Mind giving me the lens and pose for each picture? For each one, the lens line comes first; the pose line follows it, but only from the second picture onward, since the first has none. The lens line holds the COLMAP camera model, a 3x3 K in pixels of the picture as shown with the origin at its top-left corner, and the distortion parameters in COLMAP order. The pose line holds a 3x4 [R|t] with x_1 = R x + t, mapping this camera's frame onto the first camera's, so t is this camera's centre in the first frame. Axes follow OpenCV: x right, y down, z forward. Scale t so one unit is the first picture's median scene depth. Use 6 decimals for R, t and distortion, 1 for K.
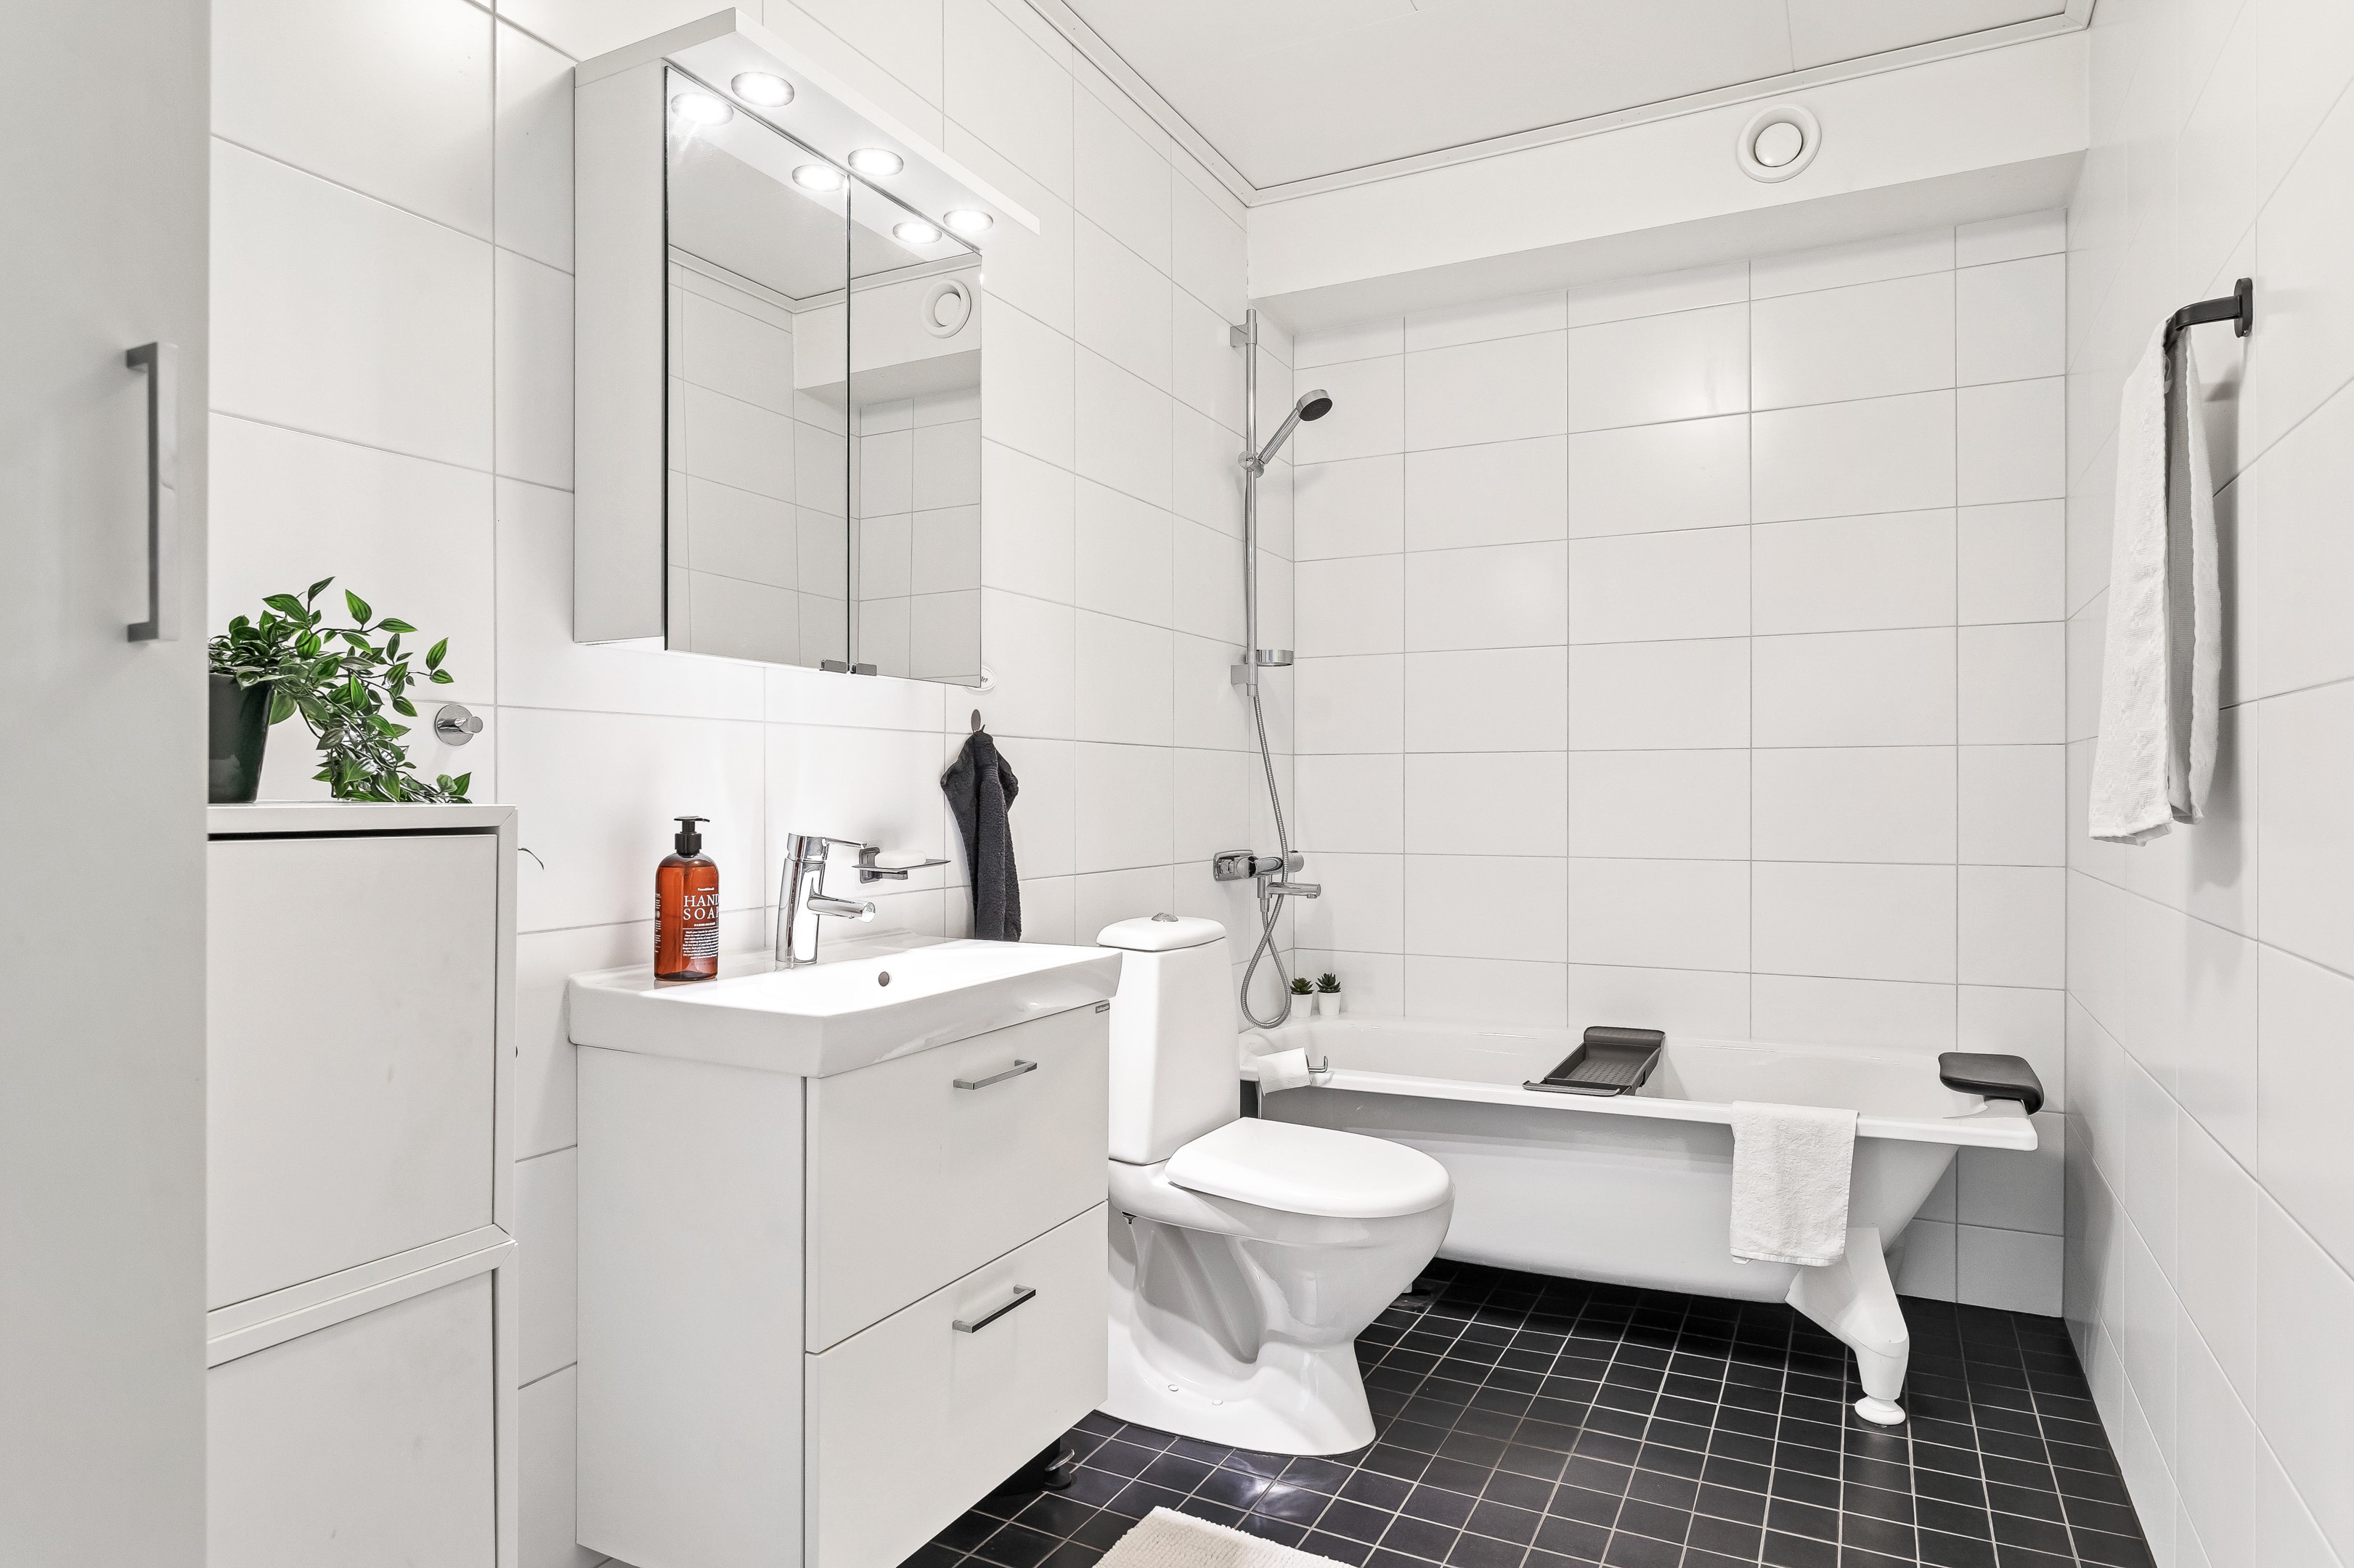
lens RADIAL K [[1376.0, 0, 1177.0], [0, 1376.0, 784.0], [0, 0, 1]] dist [0.000277, 0.000067]
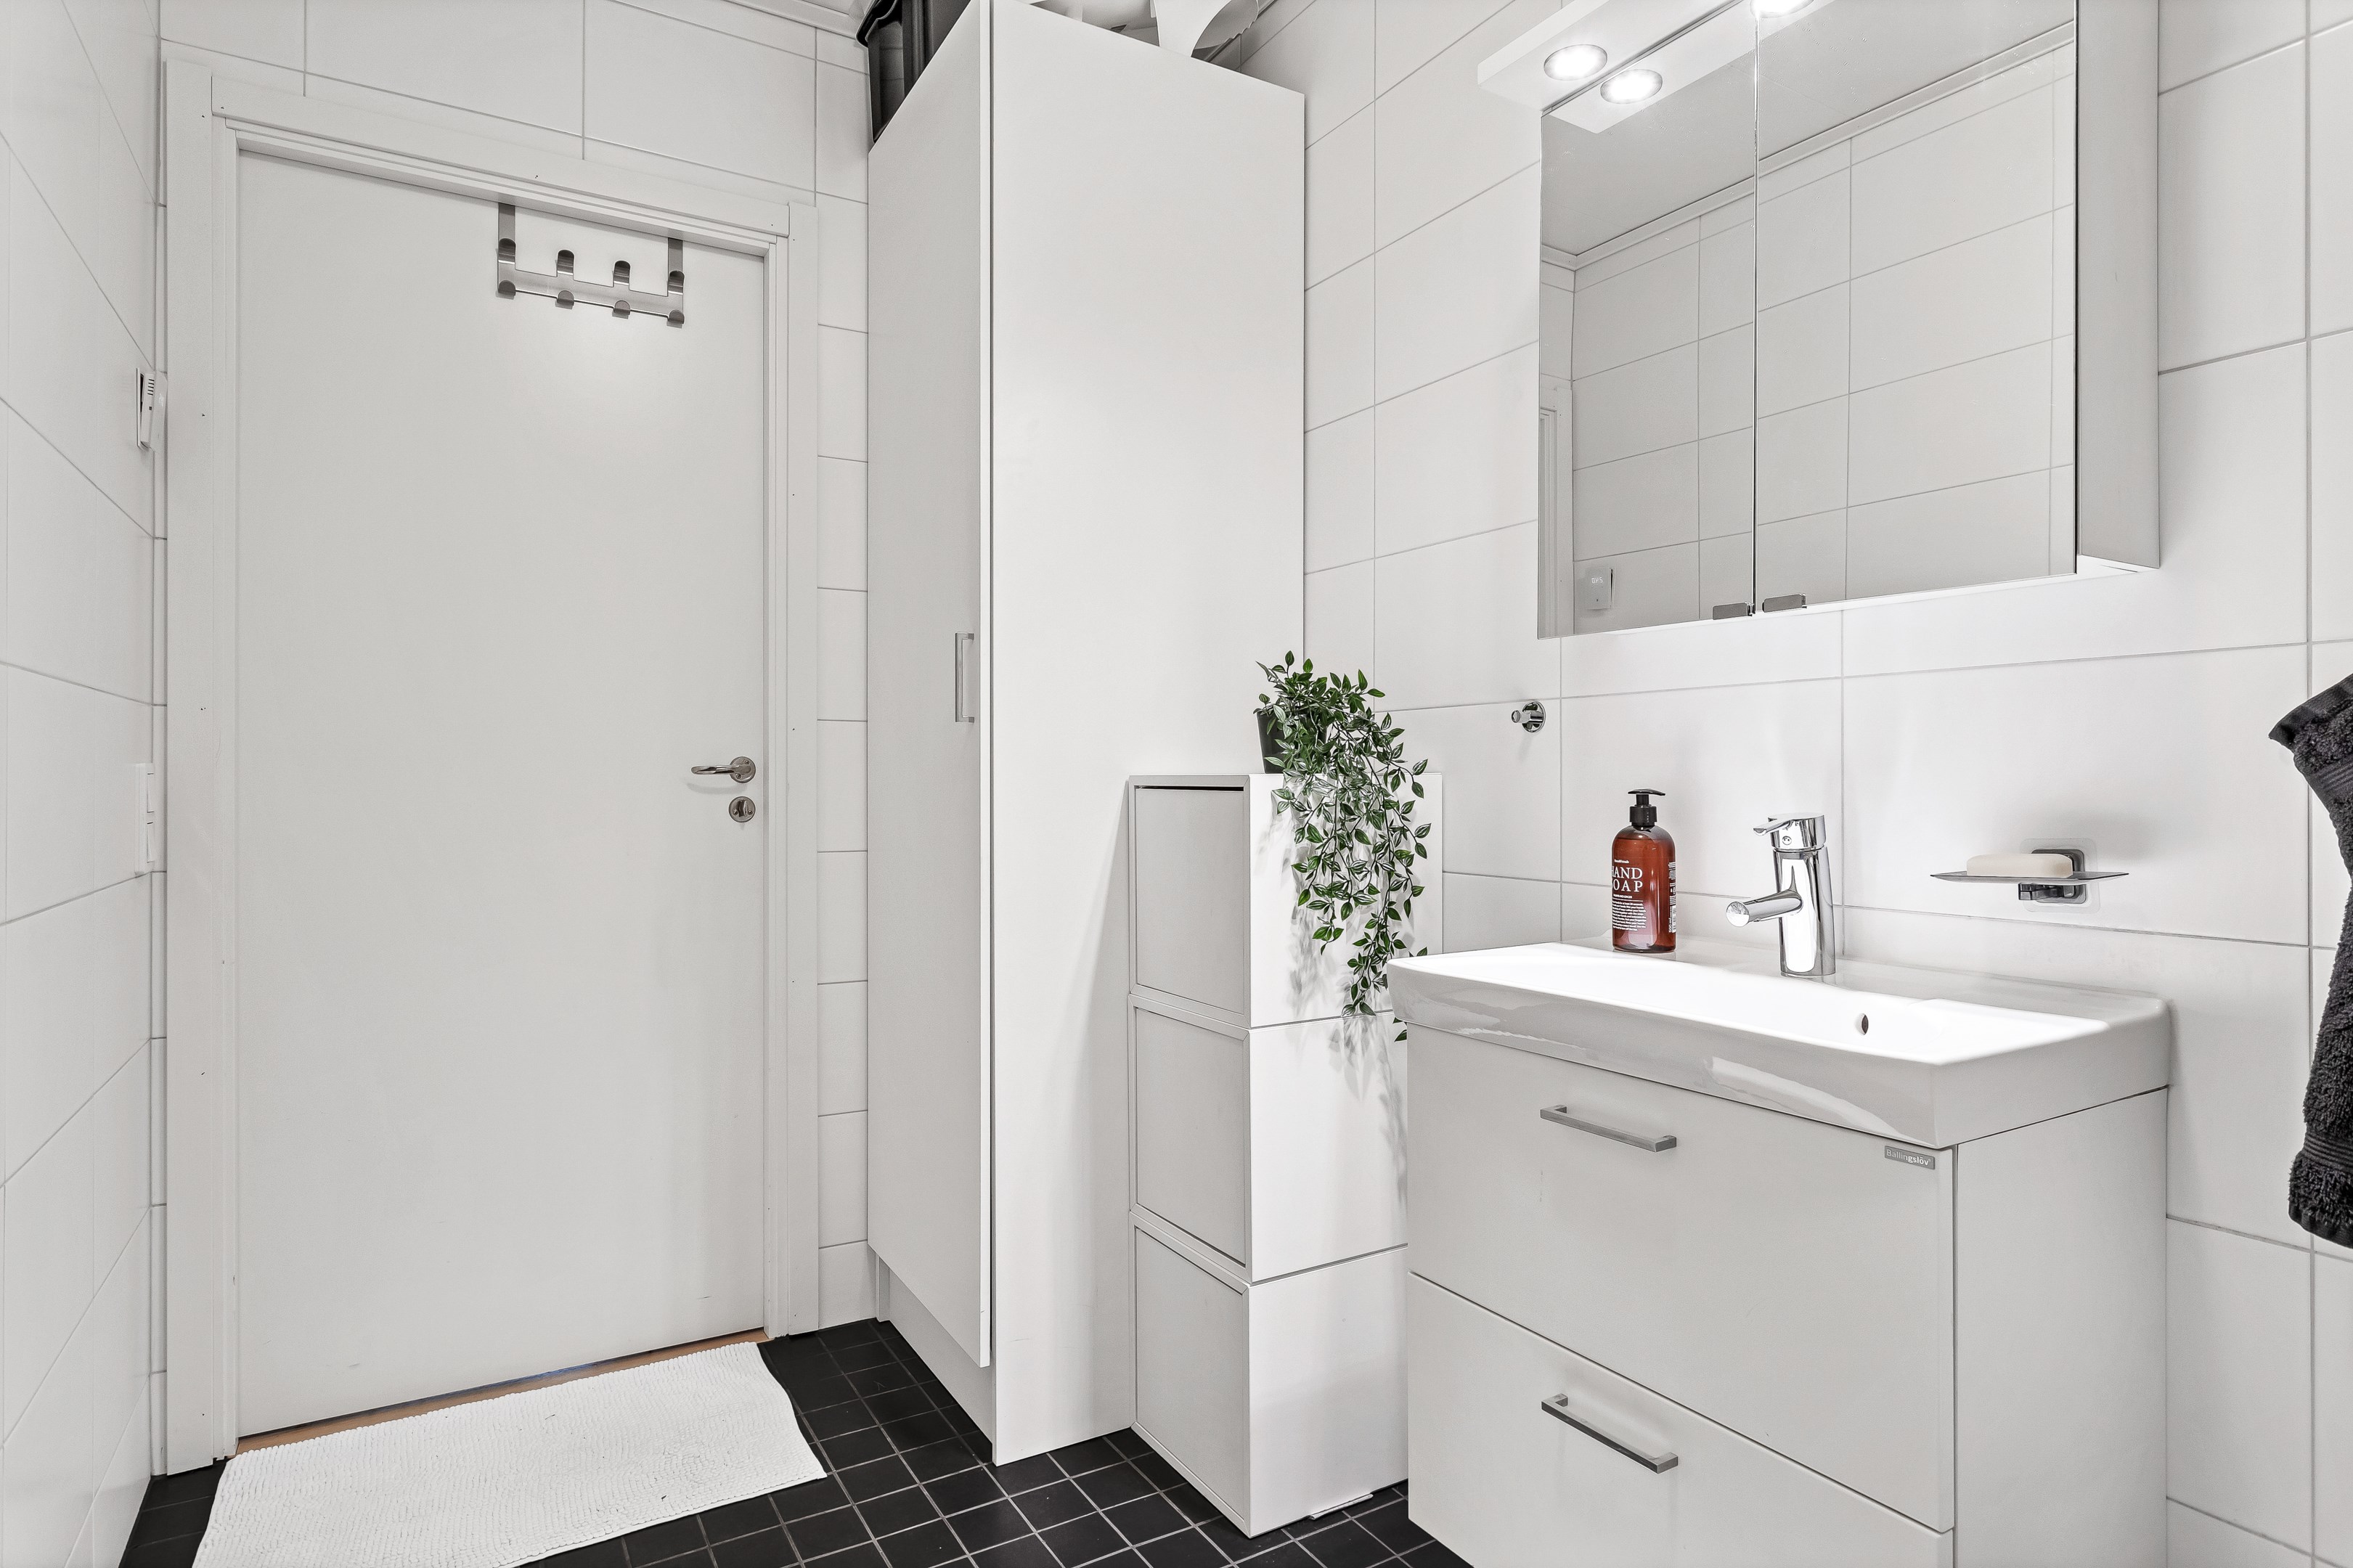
lens RADIAL K [[1277.5, 0, 1168.2], [0, 1277.5, 760.8], [0, 0, 1]] dist [0.004098, 0.001901]
pose [[-0.537100, -0.013669, -0.843408, 0.615984], [0.004536, 0.999807, -0.019092, 0.018879], [0.843506, -0.014080, -0.536935, 1.199931]]
